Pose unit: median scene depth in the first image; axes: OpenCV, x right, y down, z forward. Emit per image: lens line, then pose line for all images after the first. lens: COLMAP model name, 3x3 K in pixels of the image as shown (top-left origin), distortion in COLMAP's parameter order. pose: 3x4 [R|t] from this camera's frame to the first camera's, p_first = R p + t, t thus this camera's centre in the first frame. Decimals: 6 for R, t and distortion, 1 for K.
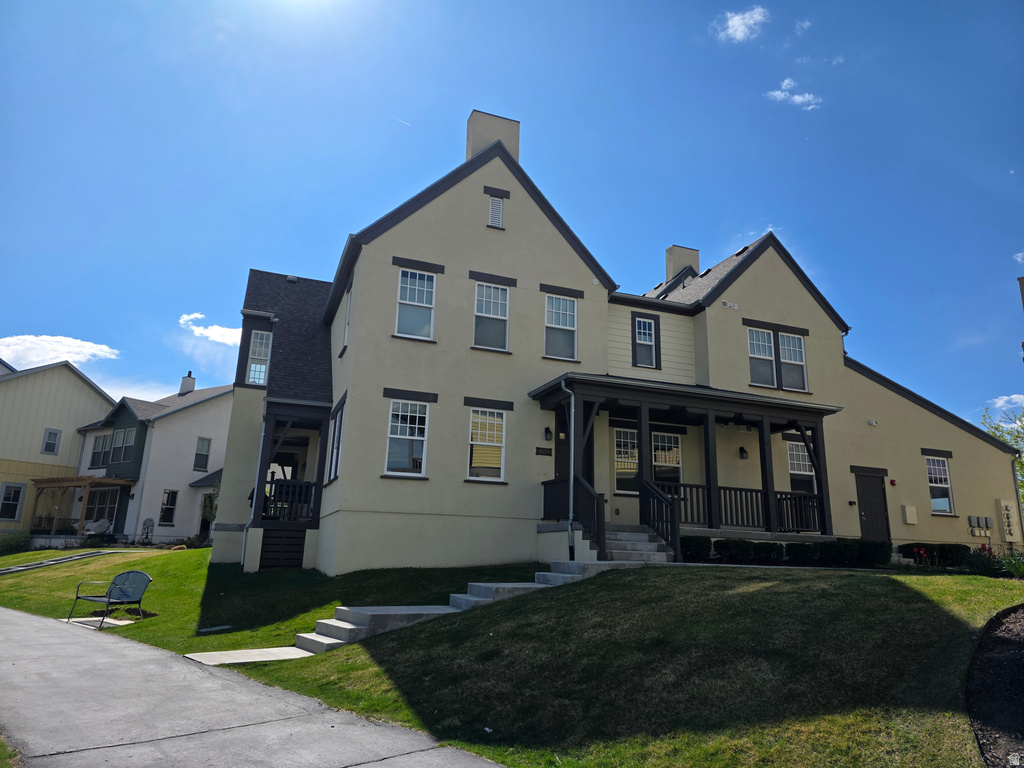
lens RADIAL K [[671.1, 0, 512.0], [0, 671.1, 384.0], [0, 0, 1]] dist [0.090803, -0.125747]
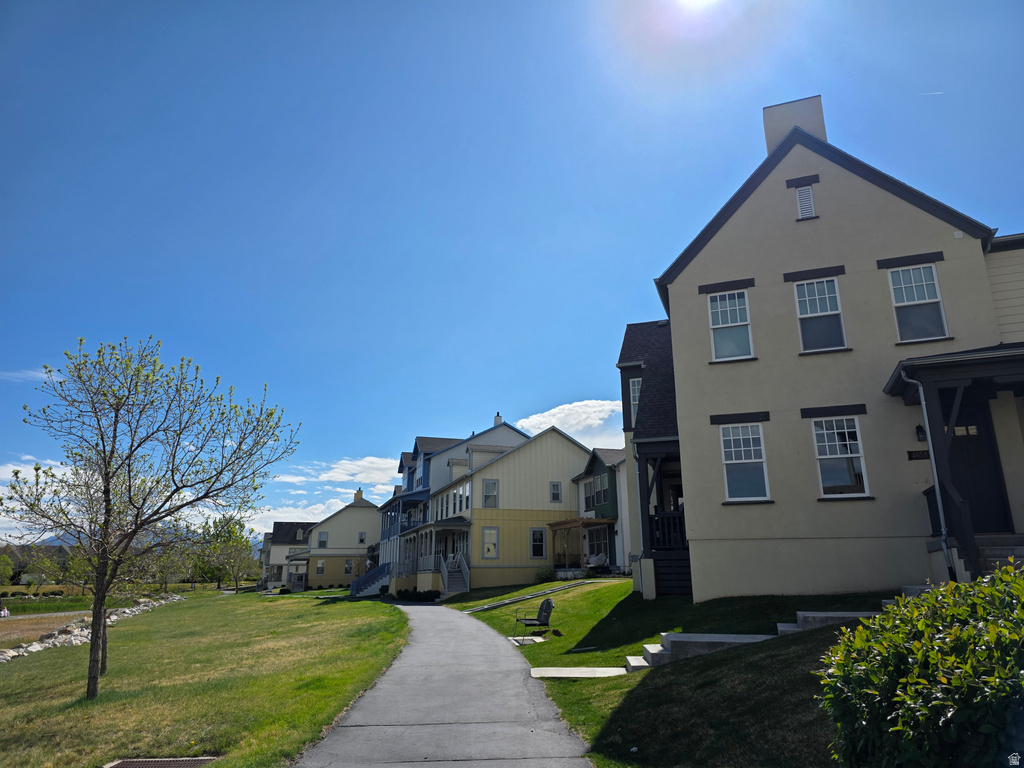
lens RADIAL K [[671.1, 0, 512.0], [0, 671.1, 384.0], [0, 0, 1]] dist [0.090803, -0.125747]
pose [[0.748222, -0.208113, -0.629963, 0.215790], [0.185452, 0.977284, -0.102587, 0.007465], [0.637002, -0.040071, 0.769820, 0.028278]]
